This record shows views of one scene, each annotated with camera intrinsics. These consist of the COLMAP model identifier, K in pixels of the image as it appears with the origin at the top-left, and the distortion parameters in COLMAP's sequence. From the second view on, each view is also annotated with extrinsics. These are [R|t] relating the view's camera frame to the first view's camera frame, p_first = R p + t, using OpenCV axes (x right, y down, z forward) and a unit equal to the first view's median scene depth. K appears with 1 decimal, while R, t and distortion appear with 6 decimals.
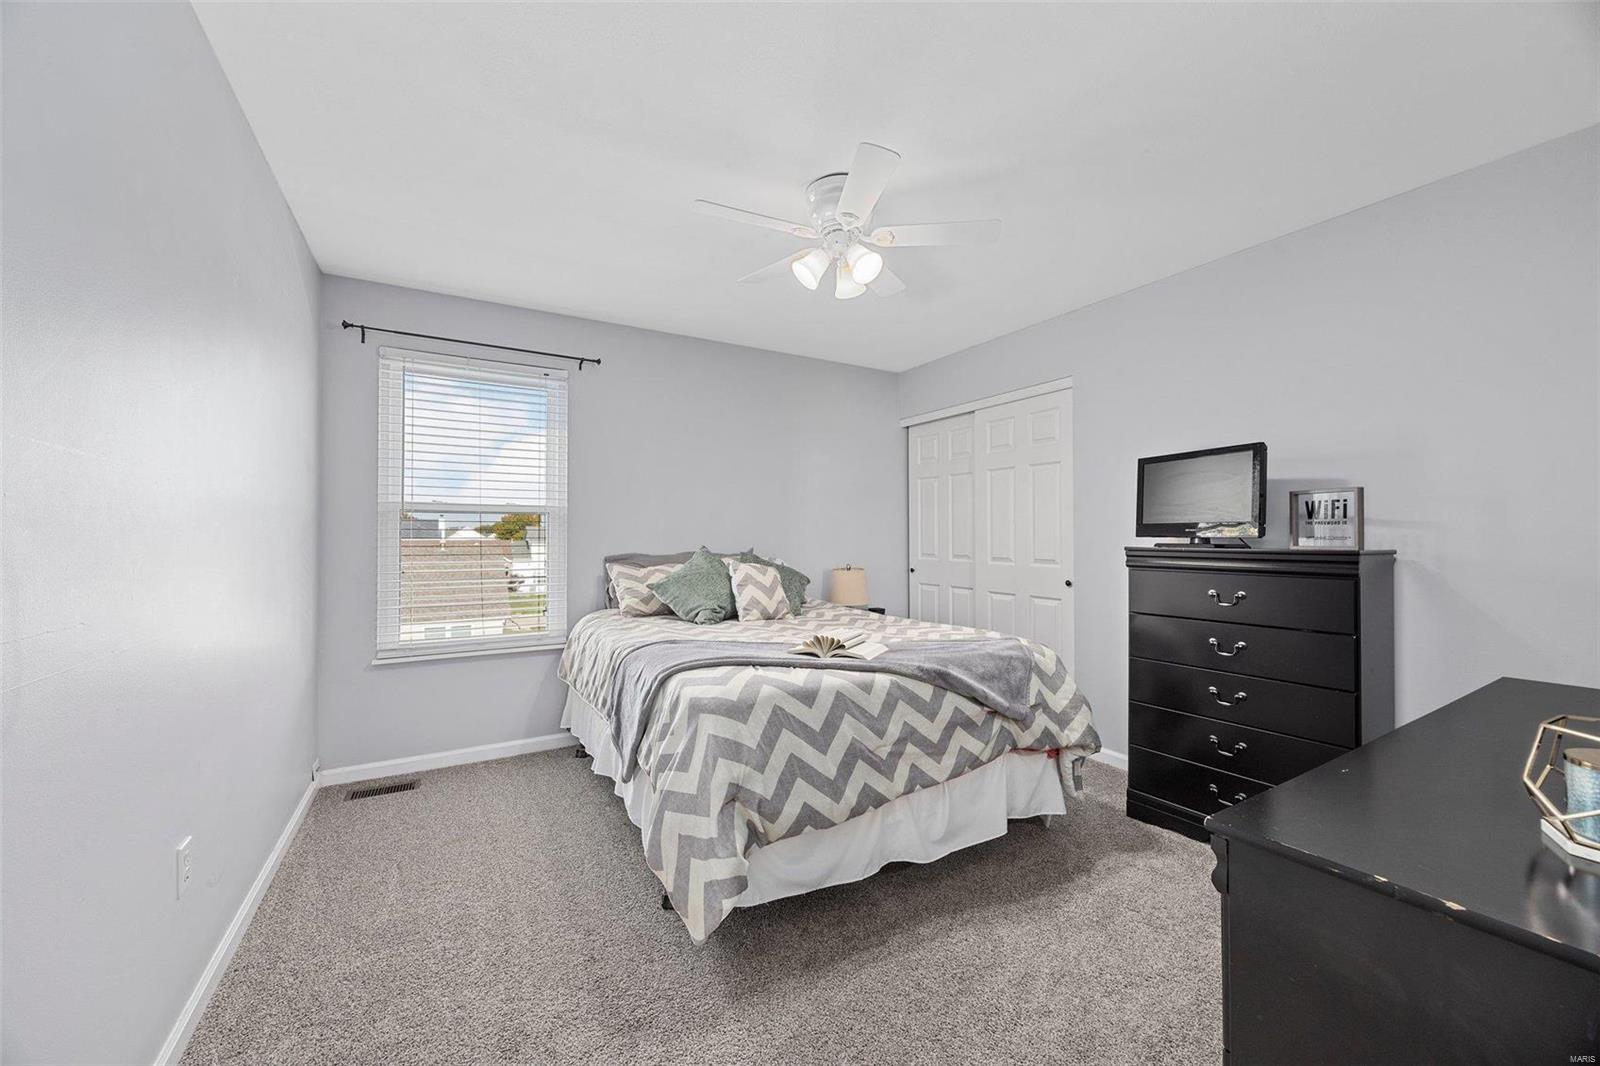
lens RADIAL K [[608.2, 0, 803.2], [0, 608.2, 534.9], [0, 0, 1]] dist [-0.003695, -0.000221]
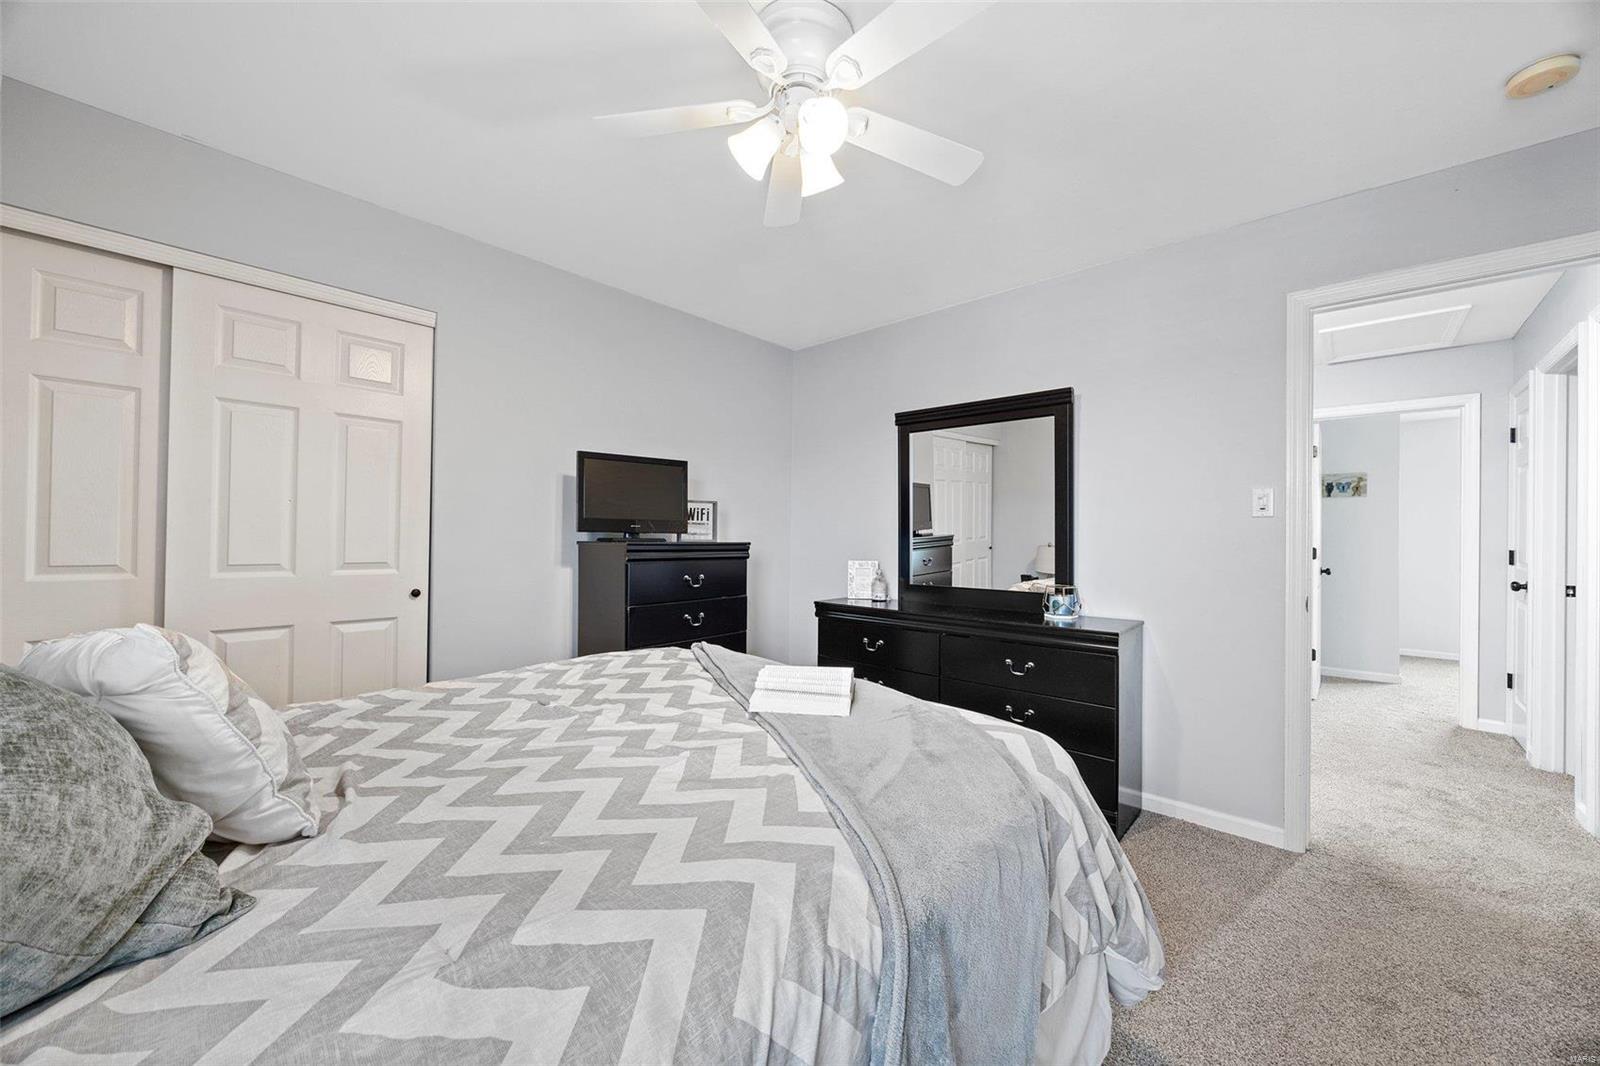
lens RADIAL K [[608.2, 0, 800.9], [0, 608.2, 535.8], [0, 0, 1]] dist [-0.003695, -0.000221]
pose [[-0.302132, 0.004688, 0.953255, -0.516428], [-0.010948, 0.999905, -0.008388, 0.016148], [-0.953203, -0.012971, -0.302052, 1.029533]]
